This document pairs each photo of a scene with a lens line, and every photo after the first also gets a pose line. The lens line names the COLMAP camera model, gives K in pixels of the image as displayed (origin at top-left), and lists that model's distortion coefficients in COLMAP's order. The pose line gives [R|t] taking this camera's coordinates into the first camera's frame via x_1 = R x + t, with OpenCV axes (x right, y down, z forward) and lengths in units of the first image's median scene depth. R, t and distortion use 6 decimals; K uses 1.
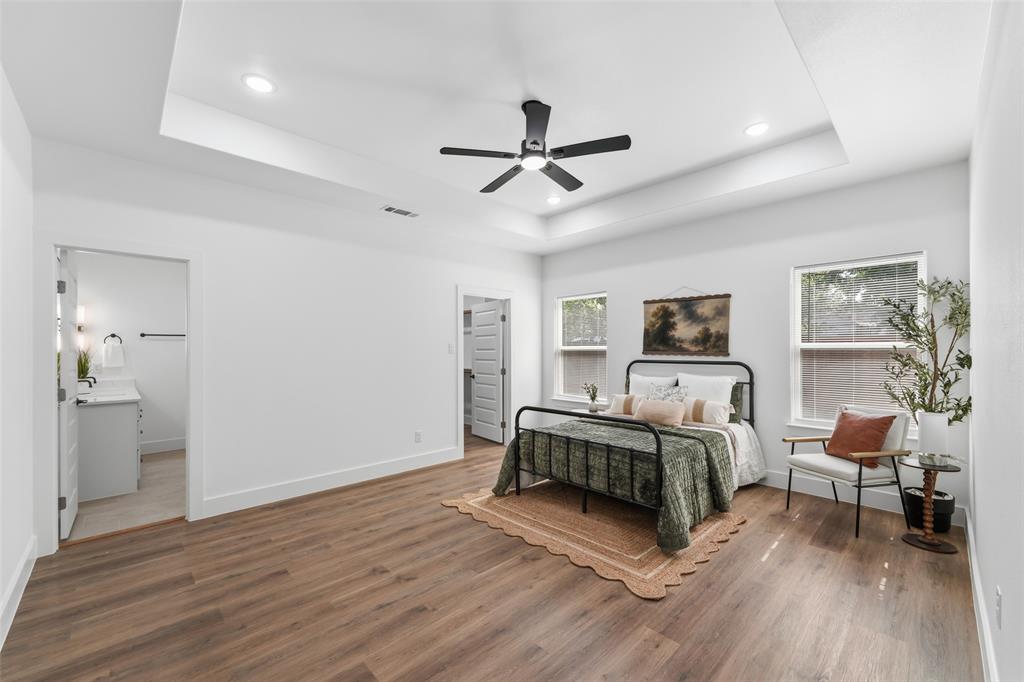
lens RADIAL K [[406.9, 0, 503.8], [0, 406.9, 348.5], [0, 0, 1]] dist [0.007384, -0.001742]
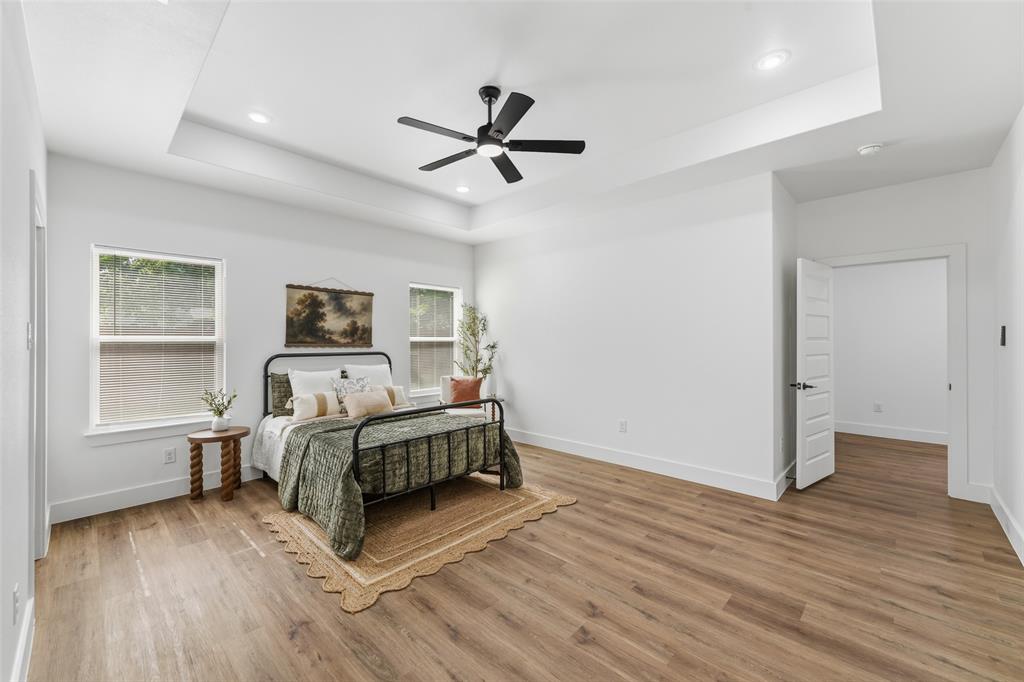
lens RADIAL K [[406.9, 0, 503.5], [0, 406.9, 338.2], [0, 0, 1]] dist [0.007384, -0.001742]
pose [[-0.037970, 0.011031, 0.999218, -0.579208], [0.000521, 0.999939, -0.011019, 0.005831], [-0.999279, 0.000102, -0.037973, 0.649027]]
